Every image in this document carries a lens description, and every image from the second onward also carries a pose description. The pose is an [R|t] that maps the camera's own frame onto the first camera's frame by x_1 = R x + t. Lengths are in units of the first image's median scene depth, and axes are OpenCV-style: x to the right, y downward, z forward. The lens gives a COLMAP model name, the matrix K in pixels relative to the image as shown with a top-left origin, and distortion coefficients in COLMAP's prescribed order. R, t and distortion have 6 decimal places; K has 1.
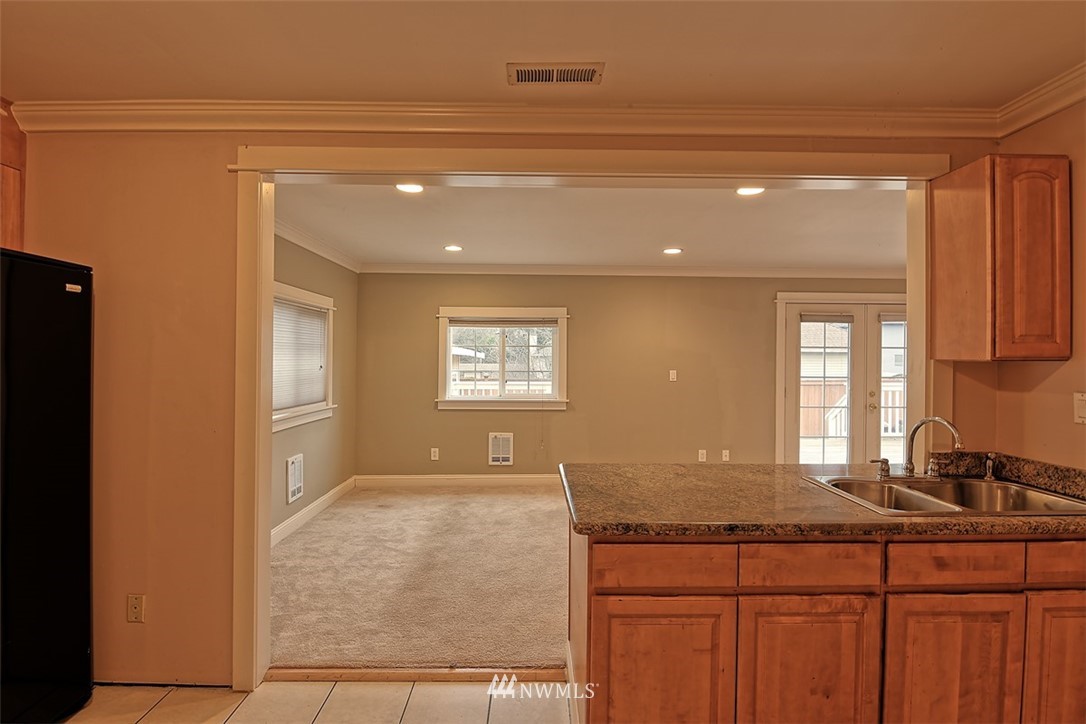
lens RADIAL K [[529.0, 0, 544.0], [0, 529.0, 359.5], [0, 0, 1]] dist [-0.012325, -0.004138]
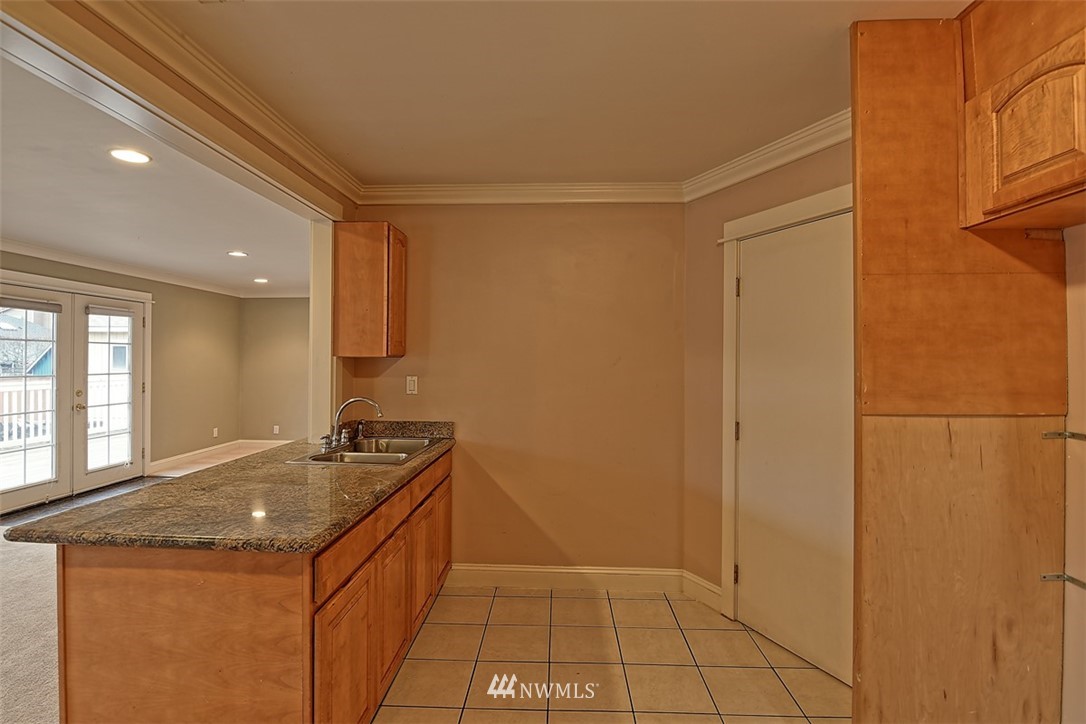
lens RADIAL K [[529.0, 0, 538.5], [0, 529.0, 357.1], [0, 0, 1]] dist [-0.012325, -0.004138]
pose [[0.054104, -0.000422, 0.998535, -0.590074], [-0.004331, 0.999990, 0.000658, -0.000783], [-0.998526, -0.004360, 0.054101, 0.421930]]
